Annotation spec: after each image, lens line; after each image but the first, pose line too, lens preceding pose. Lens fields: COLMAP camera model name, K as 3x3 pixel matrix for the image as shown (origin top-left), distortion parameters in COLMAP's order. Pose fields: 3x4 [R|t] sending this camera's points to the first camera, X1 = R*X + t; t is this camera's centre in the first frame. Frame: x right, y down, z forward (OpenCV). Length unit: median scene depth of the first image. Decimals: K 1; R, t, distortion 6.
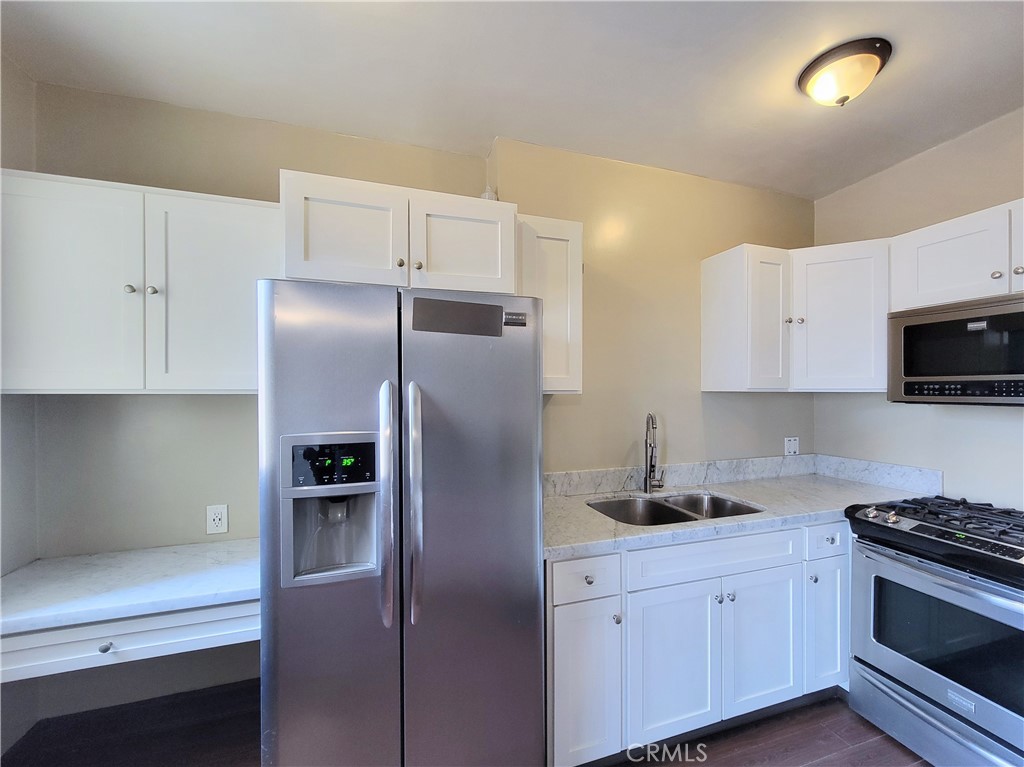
lens RADIAL K [[417.1, 0, 521.0], [0, 417.1, 391.4], [0, 0, 1]] dist [-0.000475, 0.000680]
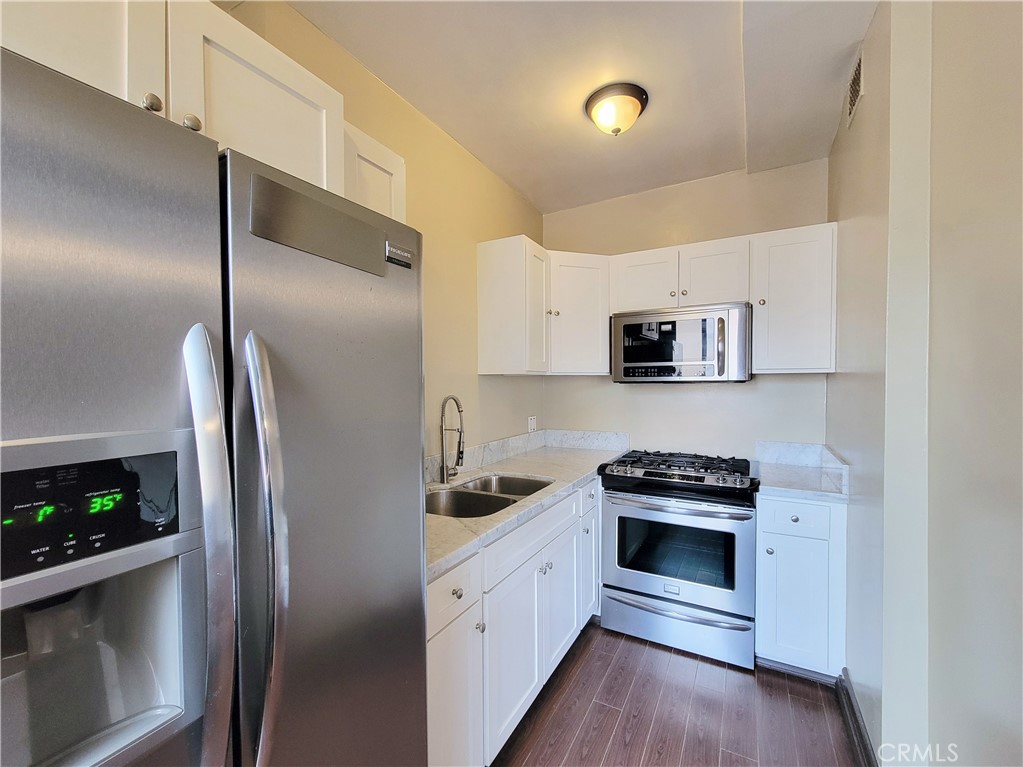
lens RADIAL K [[424.7, 0, 514.3], [0, 424.7, 391.8], [0, 0, 1]] dist [0.001672, 0.000283]
pose [[0.736821, -0.017216, 0.675869, -0.250744], [0.007415, 0.999821, 0.017384, 0.030931], [-0.676048, -0.007798, 0.736817, 0.243673]]
